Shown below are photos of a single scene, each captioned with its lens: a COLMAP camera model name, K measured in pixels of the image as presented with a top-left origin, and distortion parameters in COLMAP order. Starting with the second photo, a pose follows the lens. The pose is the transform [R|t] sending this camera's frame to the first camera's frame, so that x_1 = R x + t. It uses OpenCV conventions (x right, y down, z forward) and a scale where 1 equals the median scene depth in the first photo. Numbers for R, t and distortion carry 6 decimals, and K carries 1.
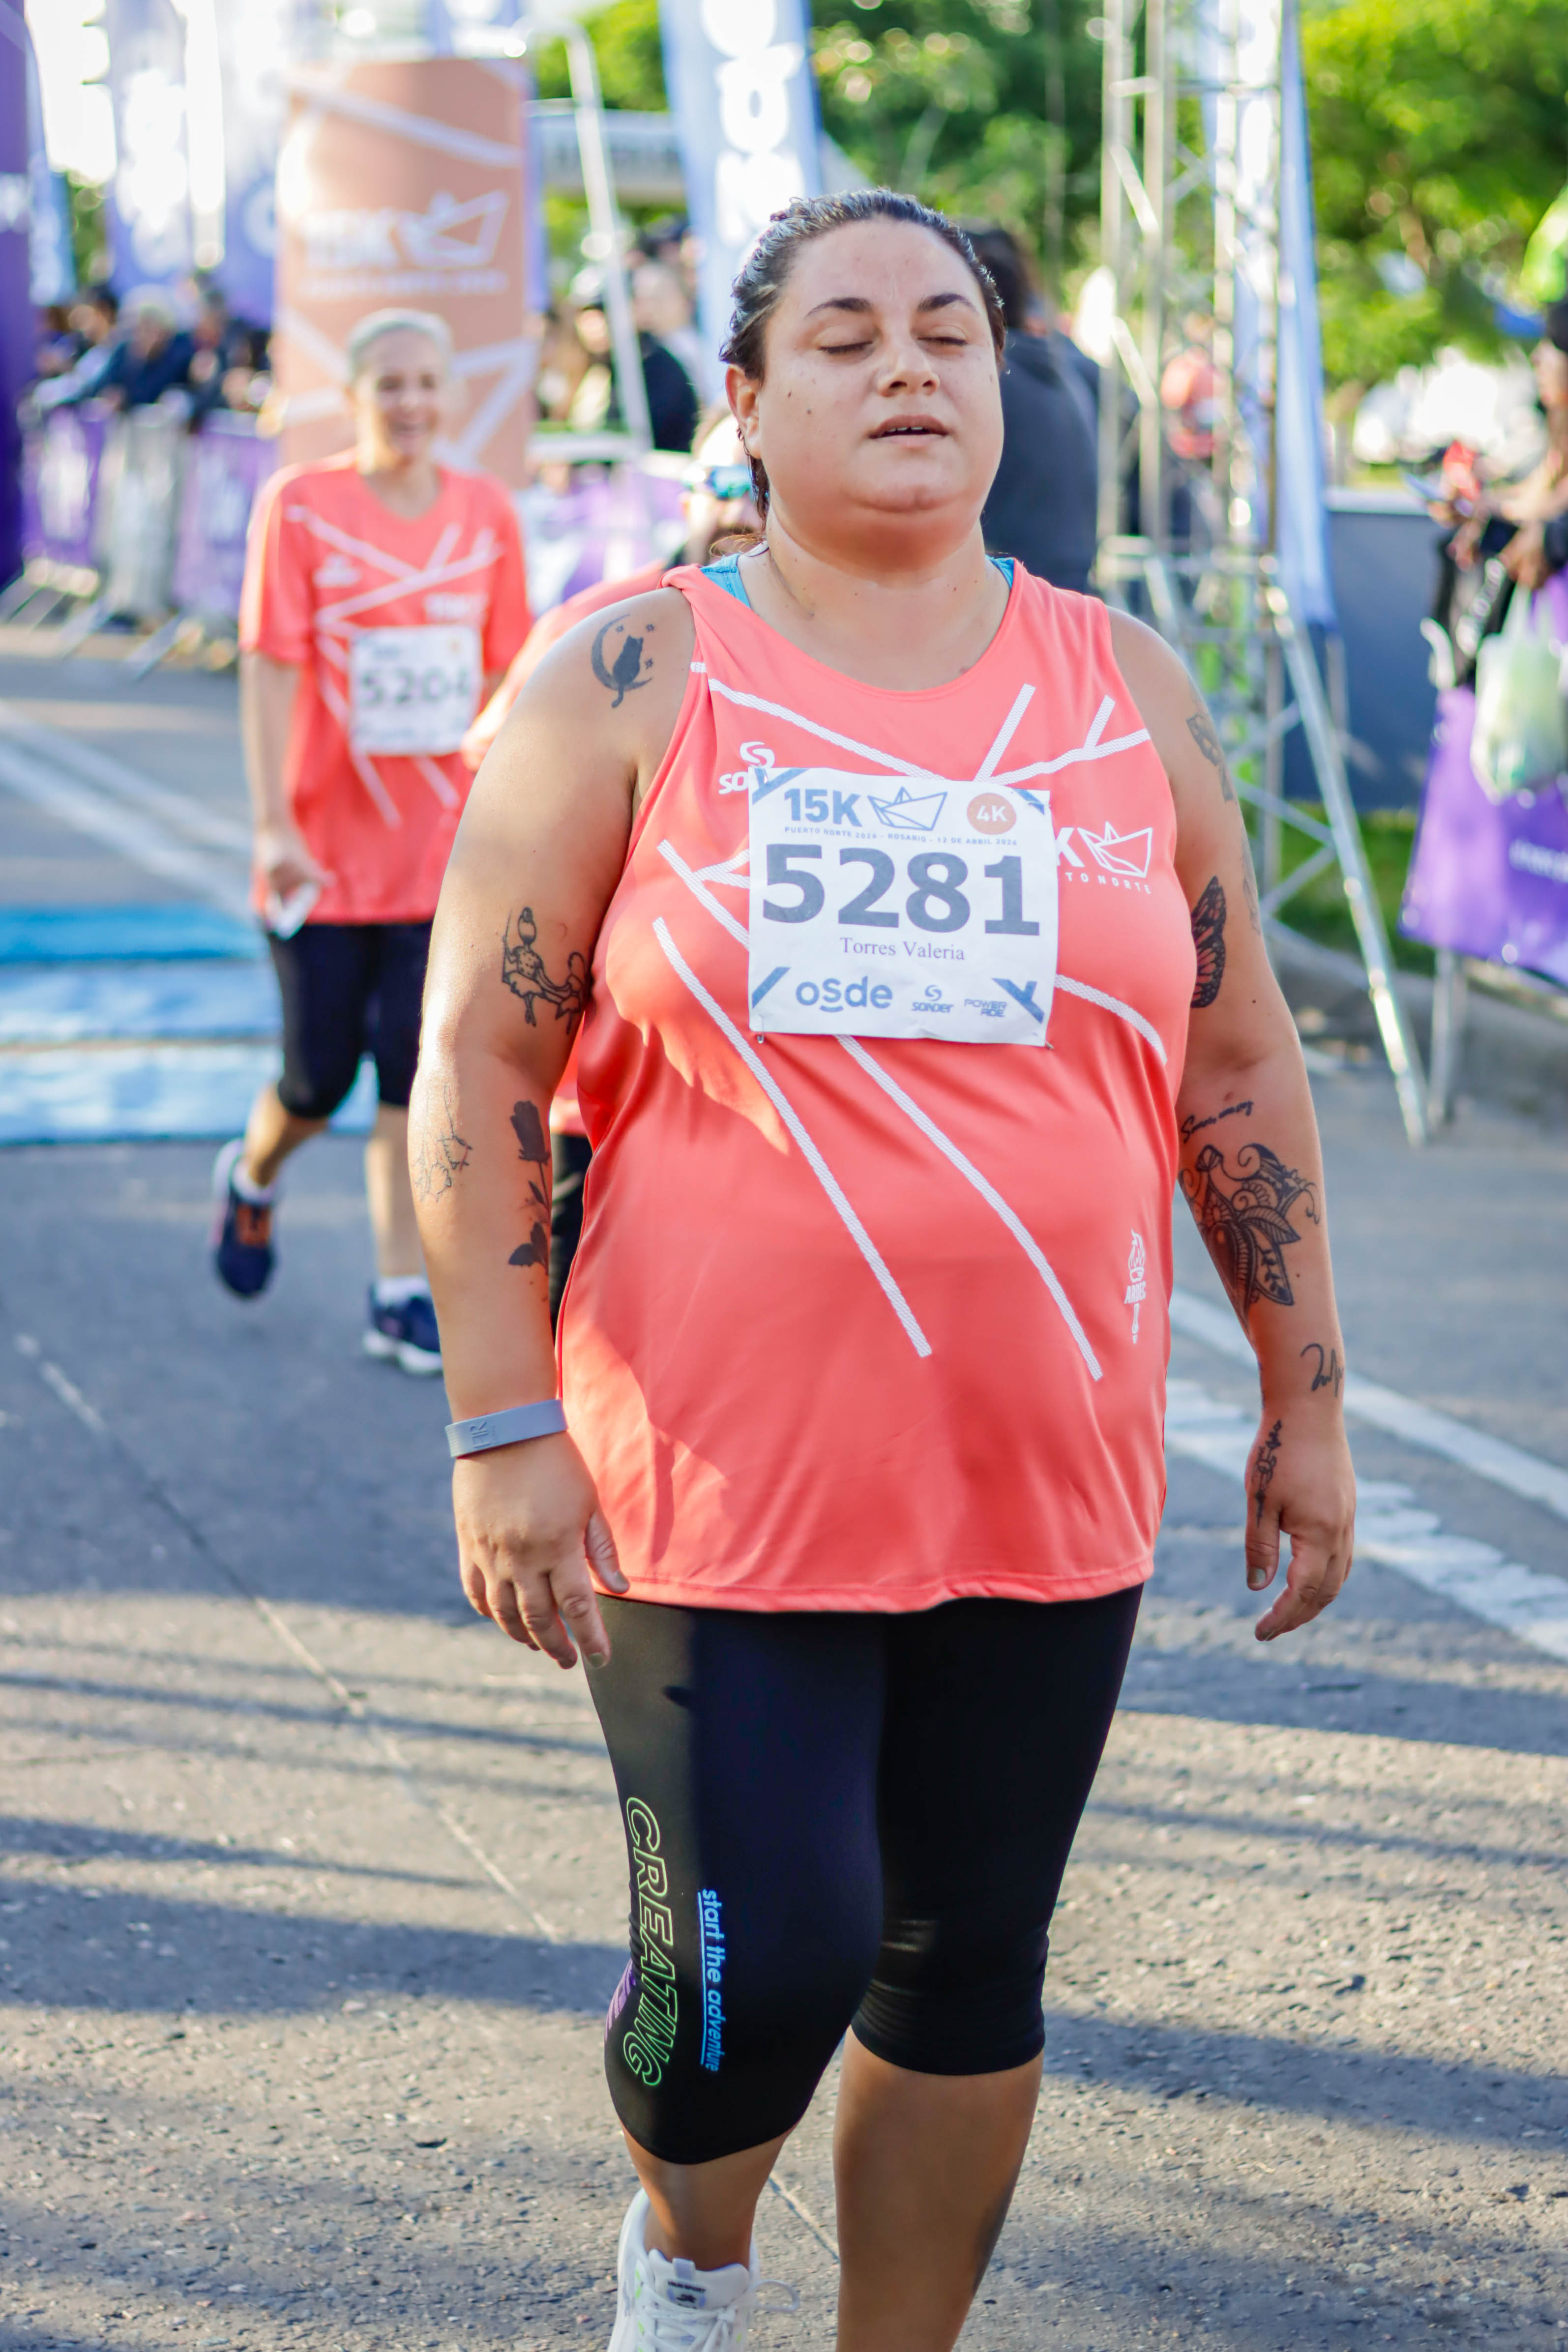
lens RADIAL K [[5345.9, 0, 784.0], [0, 5345.9, 1176.0], [0, 0, 1]] dist [-0.002977, 0.371526]
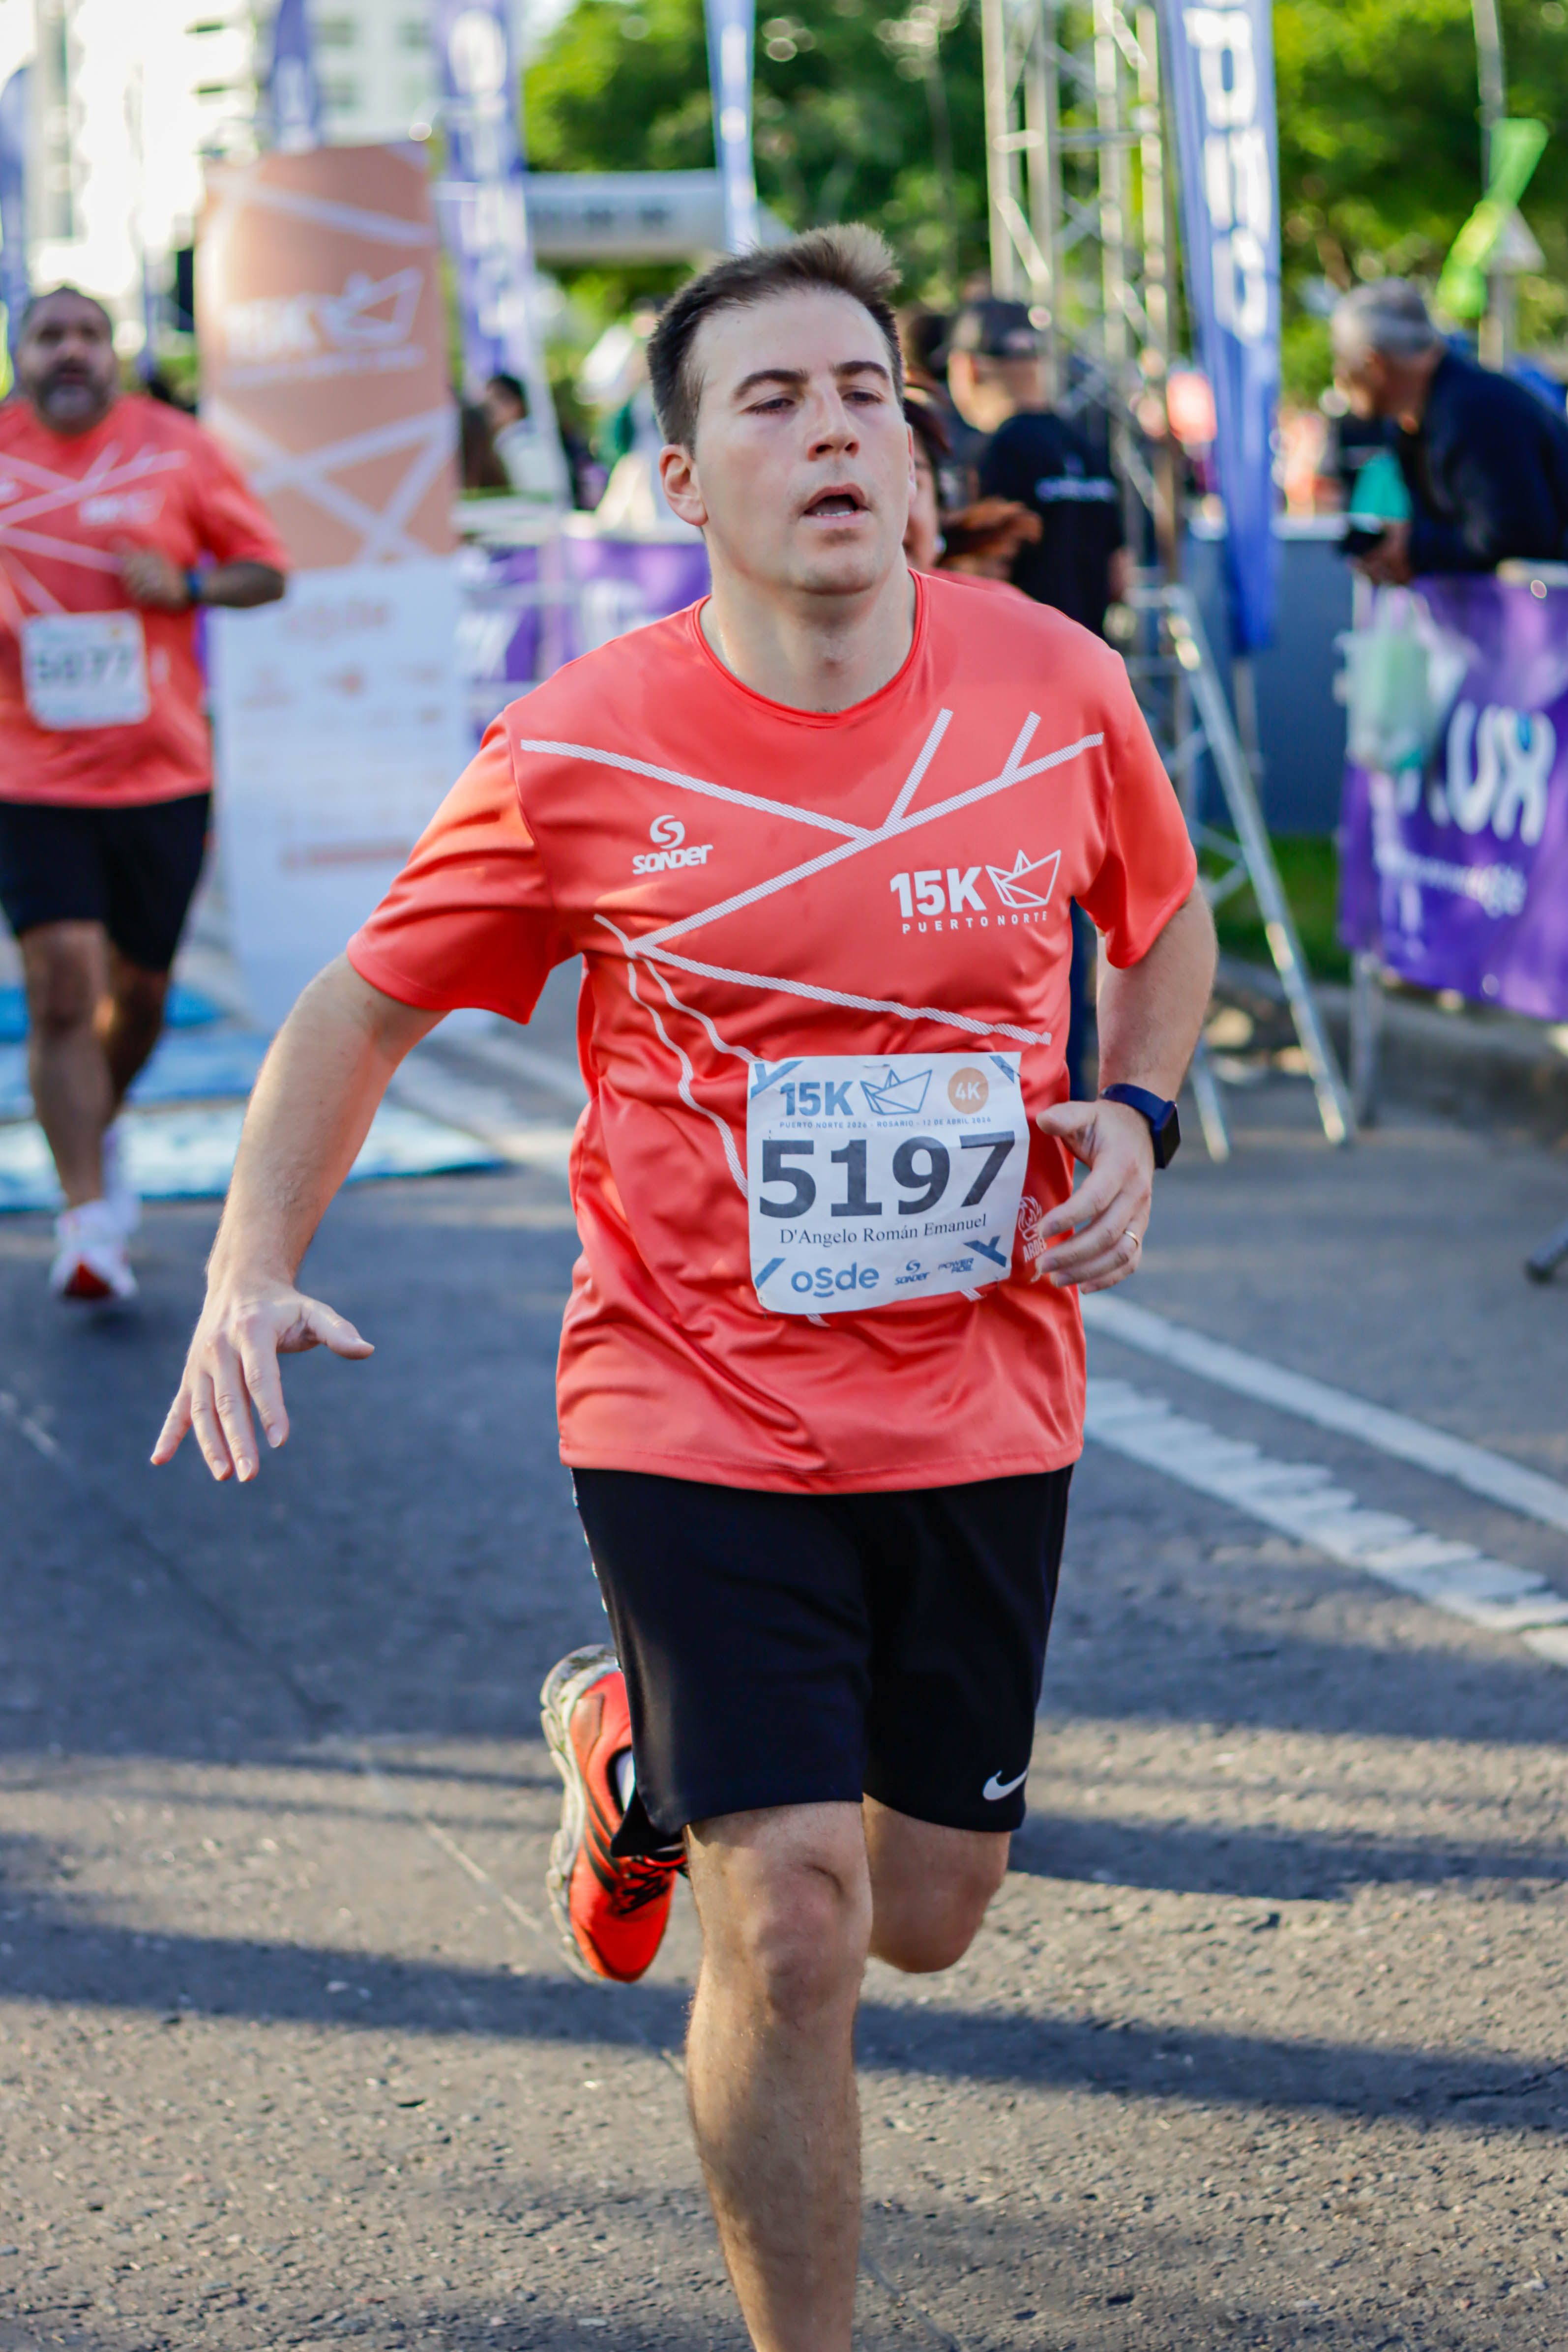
lens RADIAL K [[5305.3, 0, 784.0], [0, 5305.3, 1176.0], [0, 0, 1]] dist [0.058425, -0.192595]
pose [[0.998765, -0.049350, 0.005756, 0.011896], [0.049396, 0.998746, -0.008166, 0.006767], [-0.005346, 0.008440, 0.999950, -0.071760]]
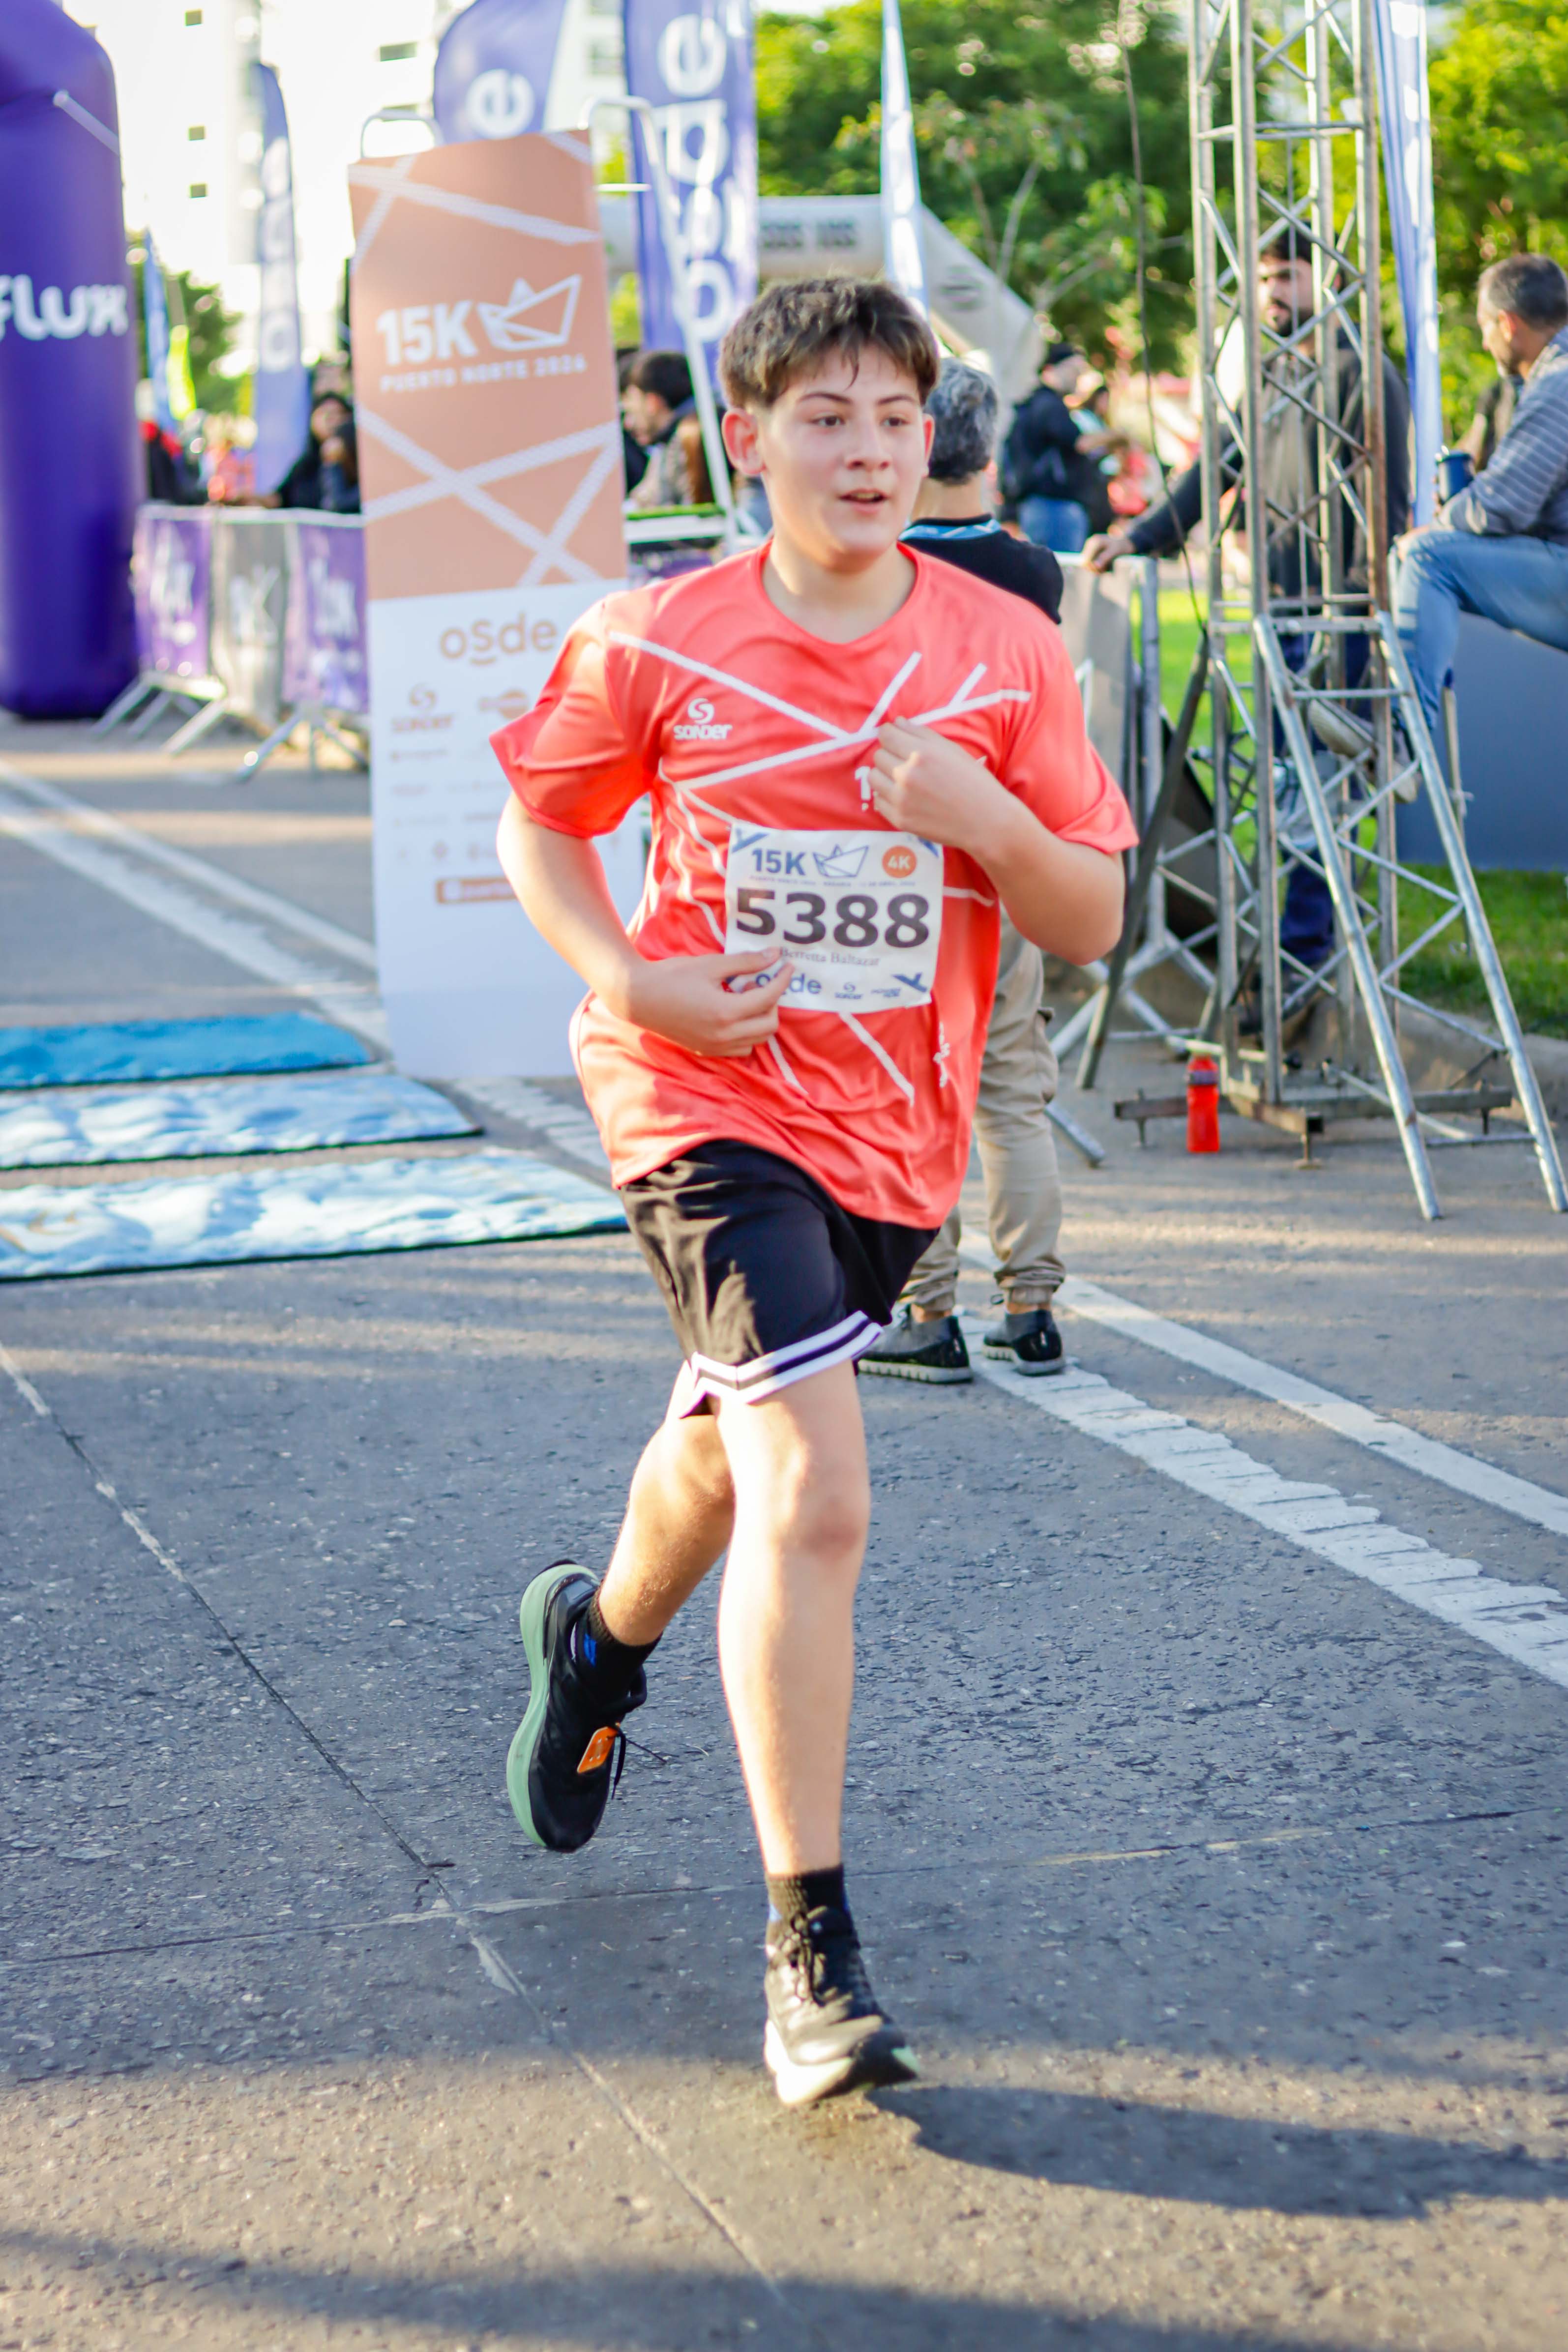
lens RADIAL K [[5345.9, 0, 784.0], [0, 5345.9, 1176.0], [0, 0, 1]] dist [-0.002977, 0.371526]
pose [[0.998786, -0.040953, -0.027387, 0.014973], [0.040566, 0.999071, -0.014537, -0.010097], [0.027957, 0.013409, 0.999519, 0.082137]]
